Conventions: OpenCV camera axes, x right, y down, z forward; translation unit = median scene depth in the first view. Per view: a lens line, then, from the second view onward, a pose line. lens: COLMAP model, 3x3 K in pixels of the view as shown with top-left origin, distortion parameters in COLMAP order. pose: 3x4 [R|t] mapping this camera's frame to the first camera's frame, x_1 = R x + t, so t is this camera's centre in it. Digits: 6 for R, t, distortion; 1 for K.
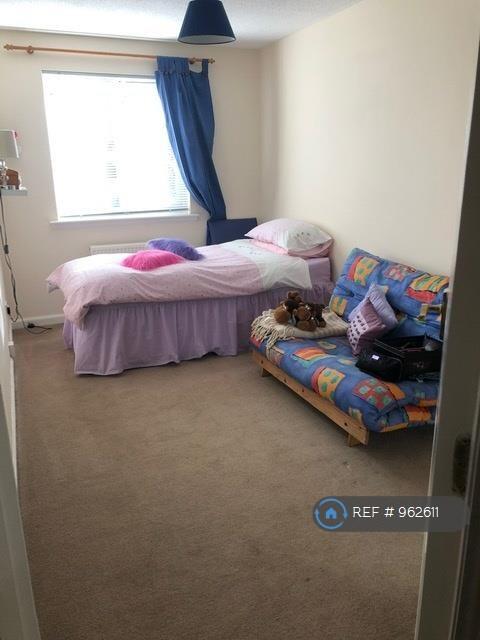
lens RADIAL K [[514.1, 0, 240.0], [0, 514.1, 320.0], [0, 0, 1]] dist [0.055432, -0.050524]
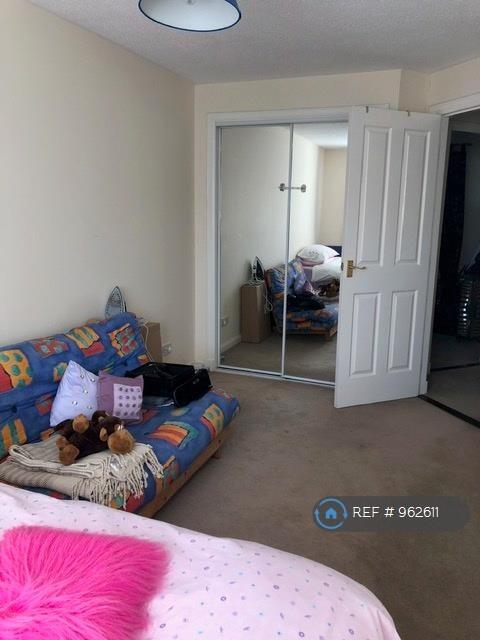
lens RADIAL K [[514.1, 0, 240.0], [0, 514.1, 320.0], [0, 0, 1]] dist [0.055432, -0.050524]
pose [[-0.706456, -0.140027, 0.693767, -0.506220], [0.203066, 0.898919, 0.388214, -0.411527], [-0.678000, 0.415136, -0.606612, 1.351795]]
